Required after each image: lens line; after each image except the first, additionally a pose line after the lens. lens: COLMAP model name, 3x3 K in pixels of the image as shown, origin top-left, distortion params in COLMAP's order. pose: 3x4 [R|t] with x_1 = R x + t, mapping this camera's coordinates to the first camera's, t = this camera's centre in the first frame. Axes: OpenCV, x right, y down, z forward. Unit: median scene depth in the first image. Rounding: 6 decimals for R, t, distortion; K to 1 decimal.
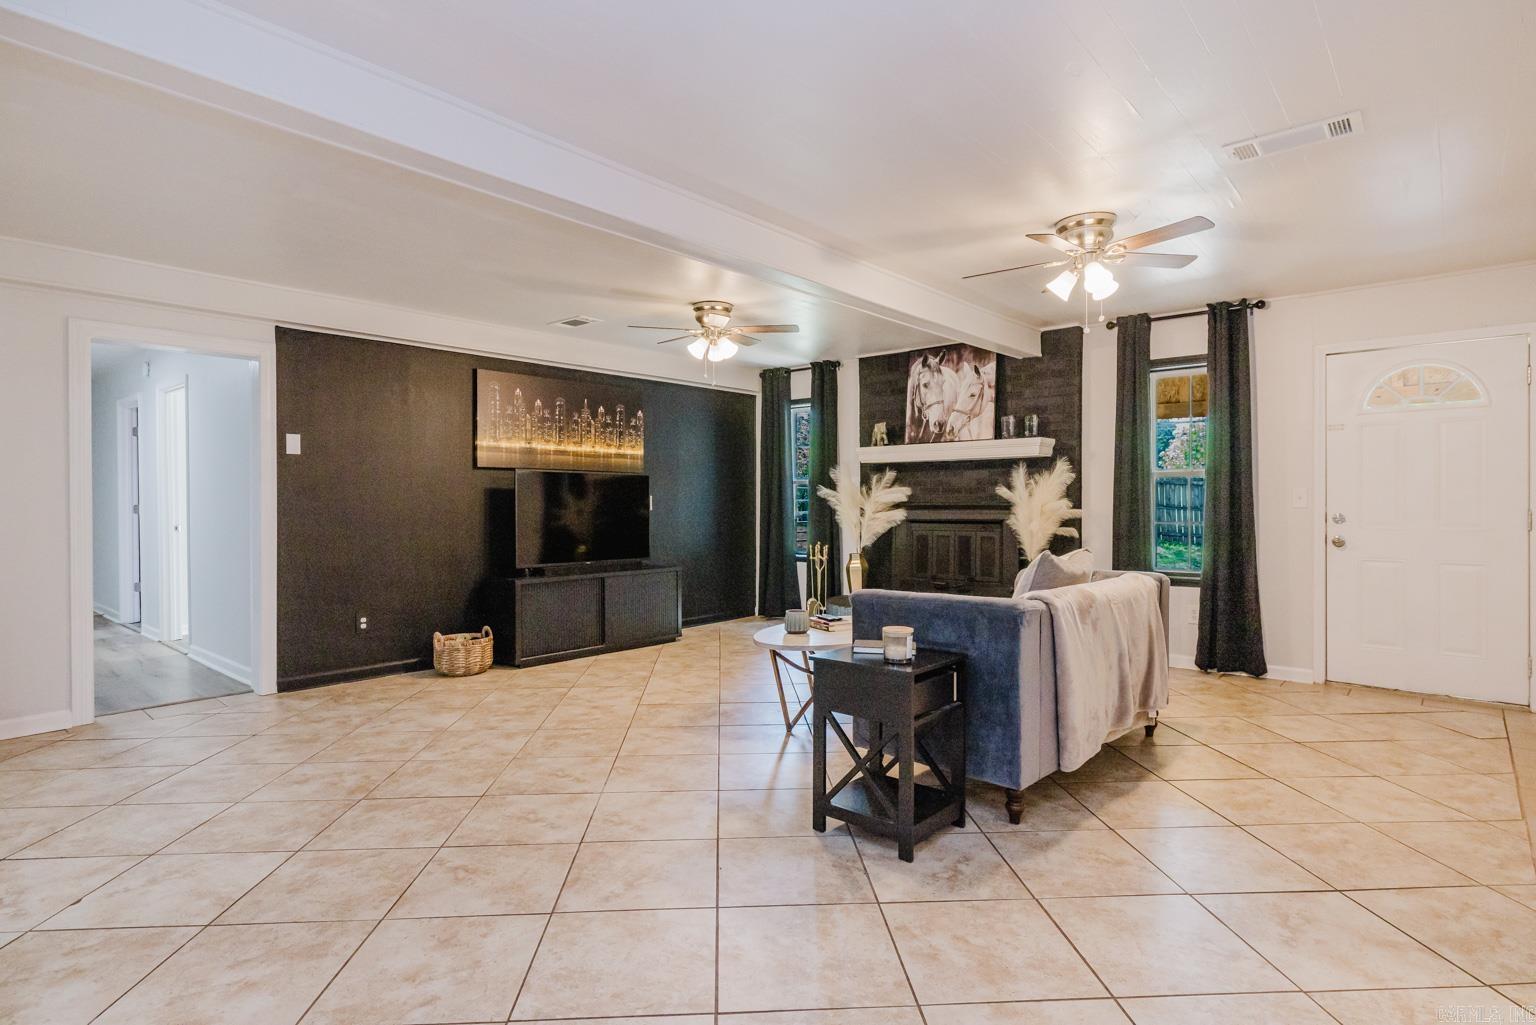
lens RADIAL K [[788.1, 0, 772.1], [0, 788.1, 509.0], [0, 0, 1]] dist [-0.002871, 0.000304]
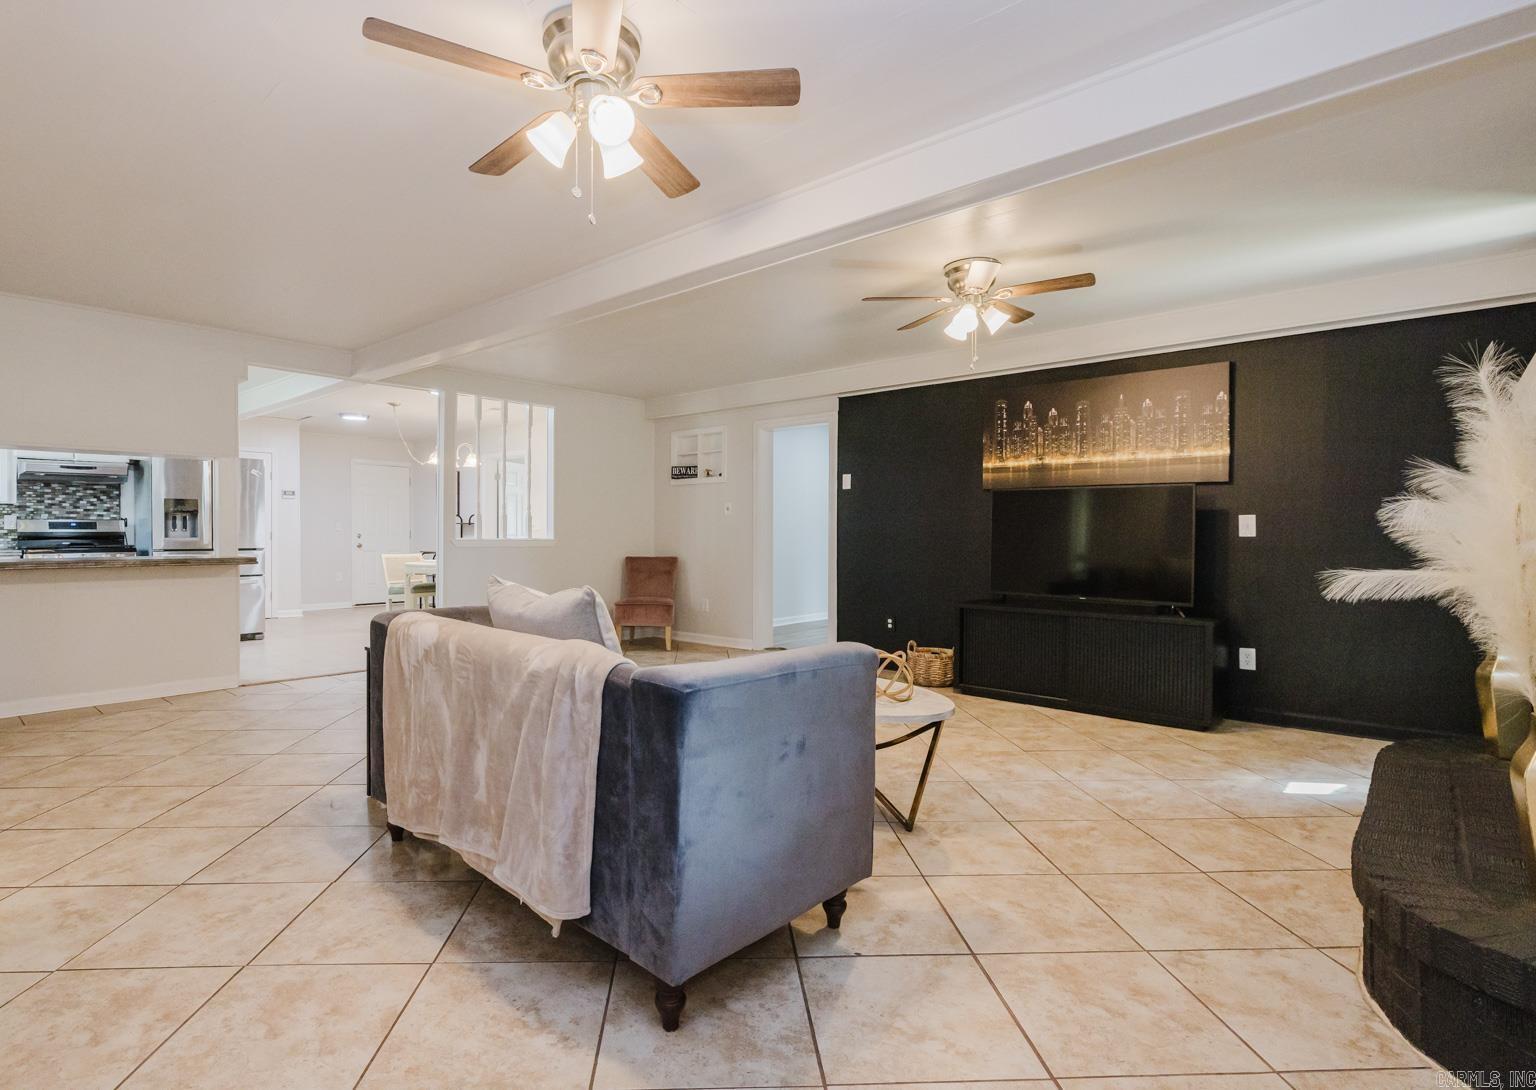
lens RADIAL K [[771.6, 0, 717.5], [0, 771.6, 540.5], [0, 0, 1]] dist [0.011090, -0.000216]
pose [[-0.032682, 0.014813, -0.999356, 0.564788], [-0.014388, 0.999780, 0.015290, 0.000898], [0.999362, 0.014878, -0.032462, 0.640371]]
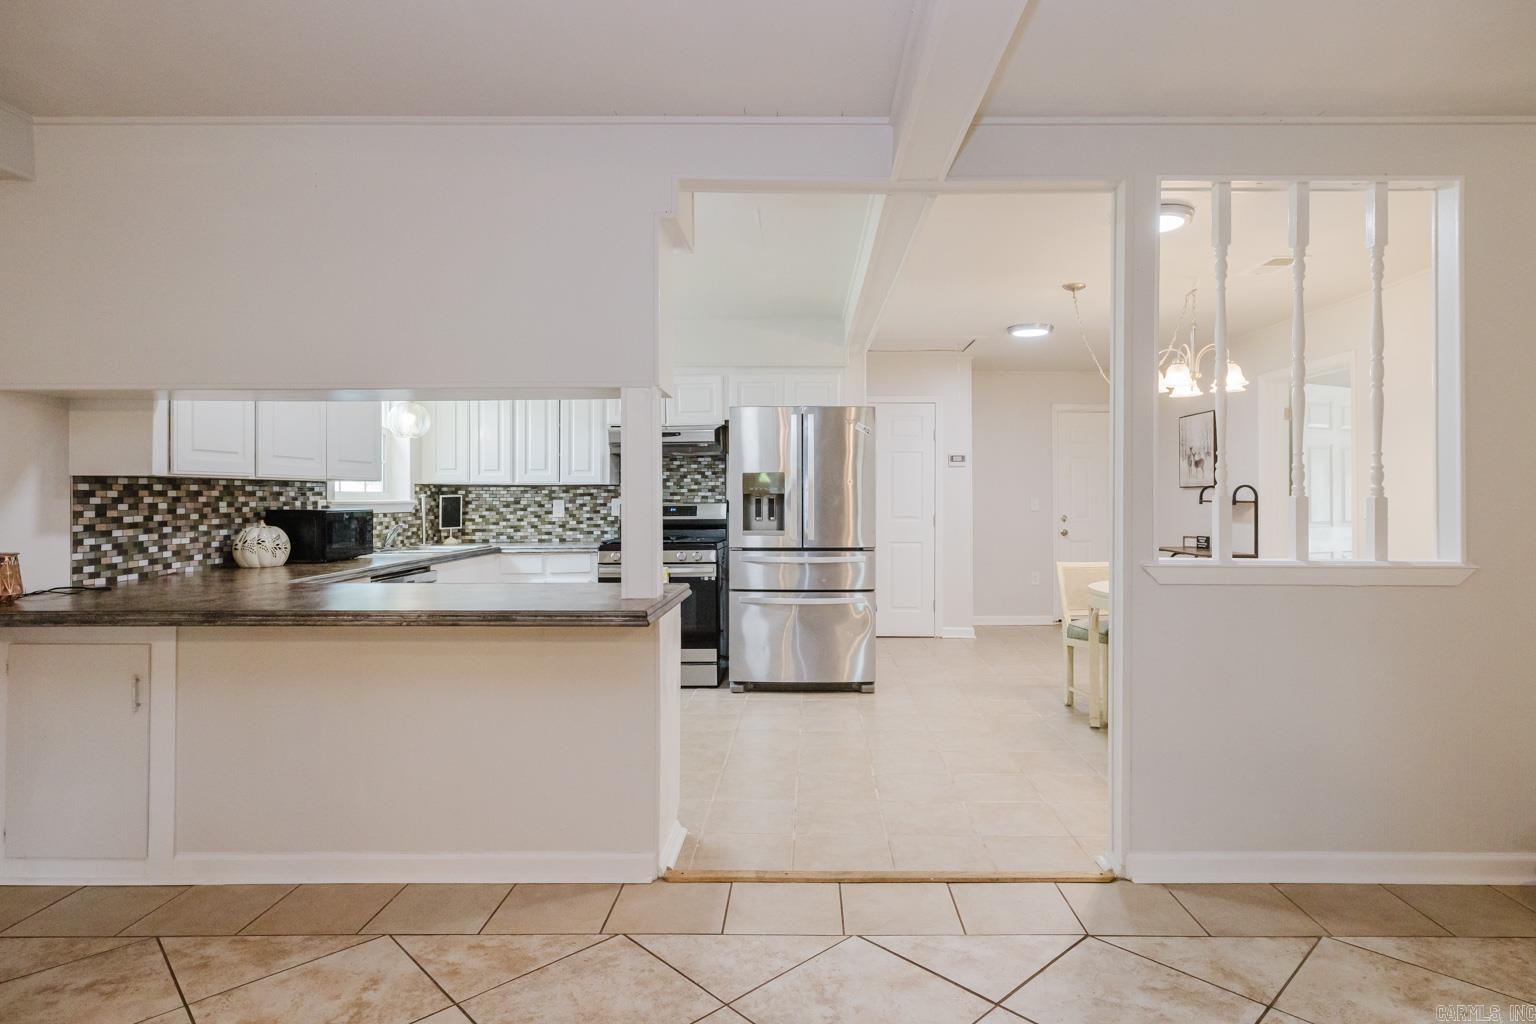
lens RADIAL K [[828.7, 0, 810.1], [0, 828.7, 496.3], [0, 0, 1]] dist [-0.006463, 0.000615]
pose [[-0.747138, 0.002268, -0.664665, -0.048053], [-0.005352, 0.999941, 0.009429, -0.016281], [0.664648, 0.010602, -0.747082, 0.453014]]
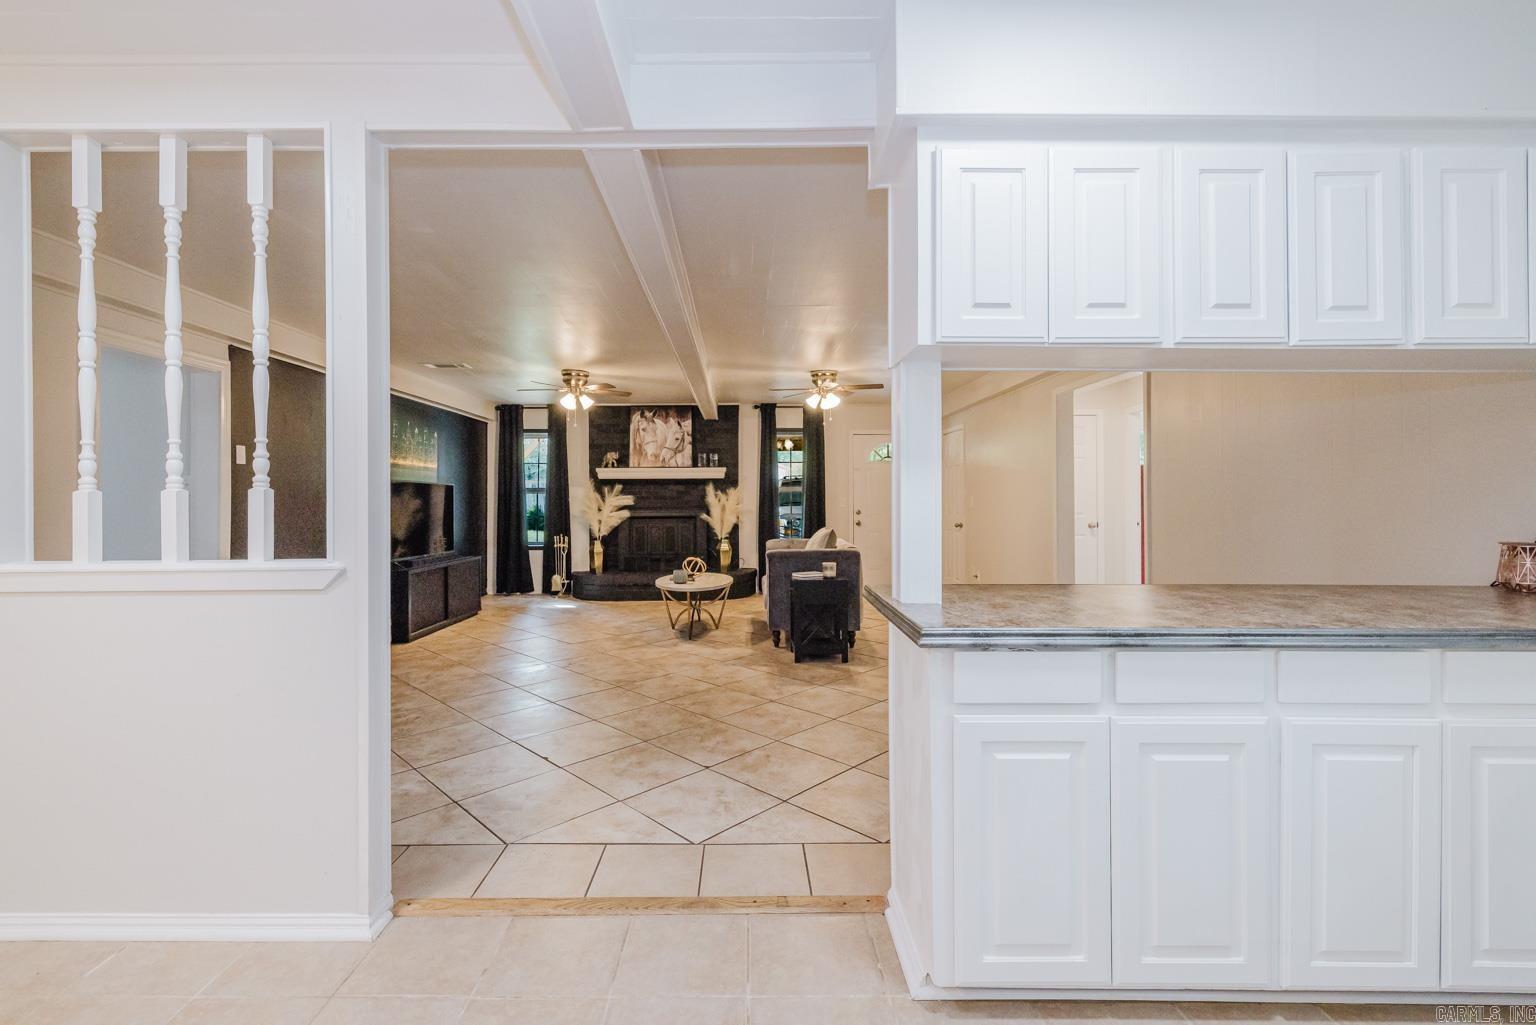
lens RADIAL K [[666.6, 0, 735.9], [0, 666.6, 494.5], [0, 0, 1]] dist [0.001424, 0.000088]
pose [[0.759287, 0.005732, 0.650731, -0.535476], [0.008603, 0.999785, -0.018844, -0.003900], [-0.650700, 0.019907, 0.759074, -0.109591]]
